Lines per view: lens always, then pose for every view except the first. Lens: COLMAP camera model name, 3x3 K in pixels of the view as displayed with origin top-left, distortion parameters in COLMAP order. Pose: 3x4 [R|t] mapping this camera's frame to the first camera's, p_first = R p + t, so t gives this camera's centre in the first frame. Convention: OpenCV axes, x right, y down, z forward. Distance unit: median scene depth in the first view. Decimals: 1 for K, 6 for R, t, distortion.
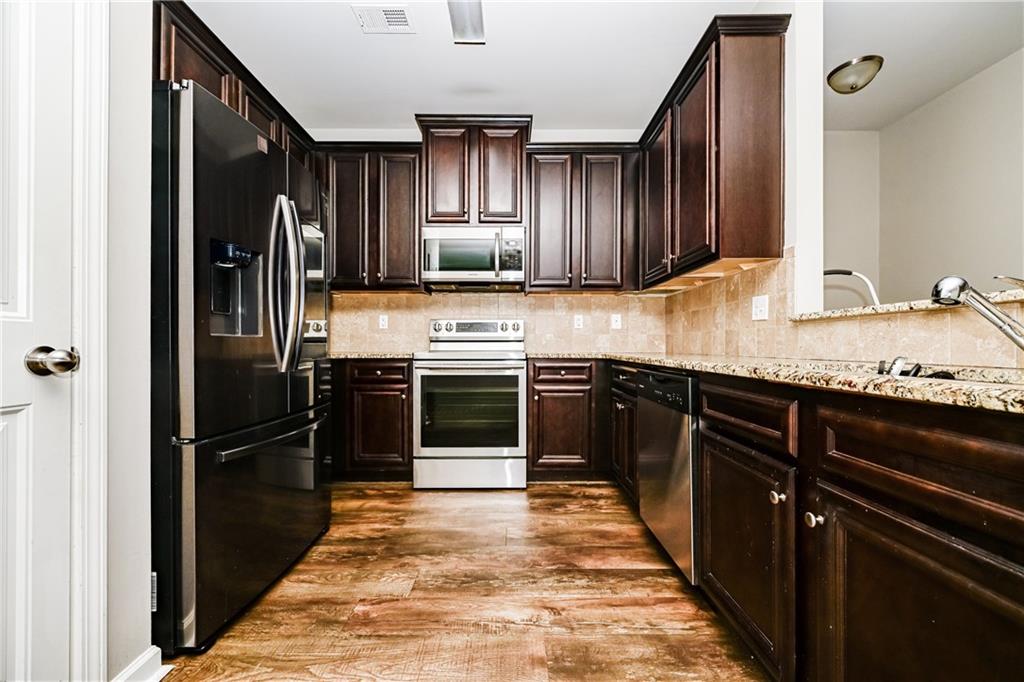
lens RADIAL K [[406.8, 0, 510.8], [0, 406.8, 344.8], [0, 0, 1]] dist [-0.004088, 0.000049]
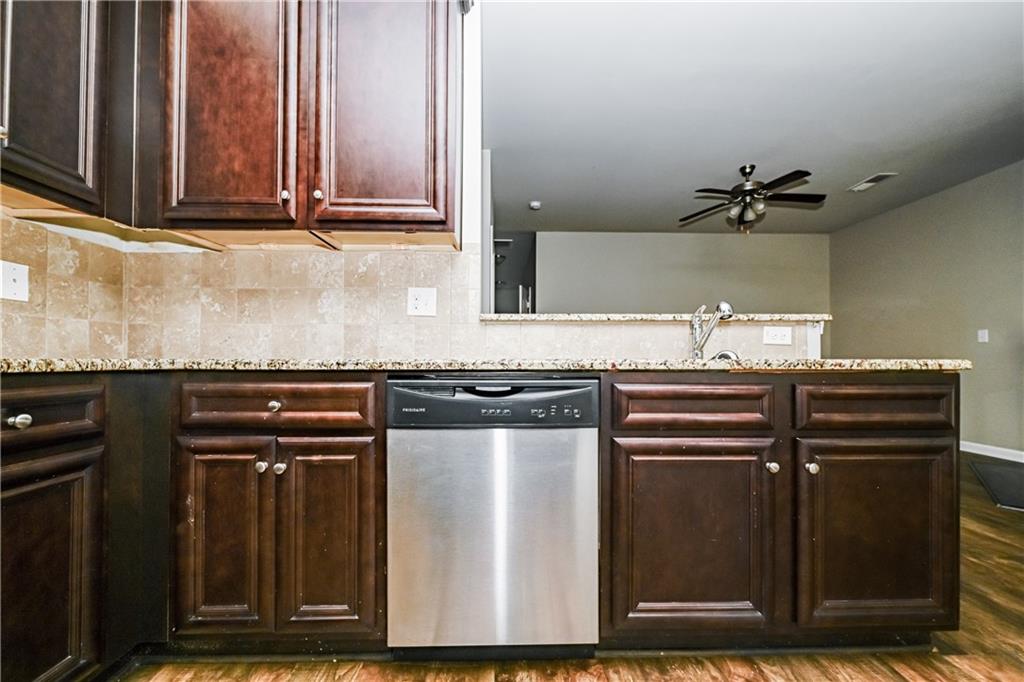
lens RADIAL K [[406.8, 0, 508.1], [0, 406.8, 355.2], [0, 0, 1]] dist [-0.004088, 0.000049]
pose [[-0.022526, 0.008205, 0.999713, -0.457476], [-0.002197, 0.999964, -0.008256, 0.053945], [-0.999744, -0.002382, -0.022507, 1.607073]]
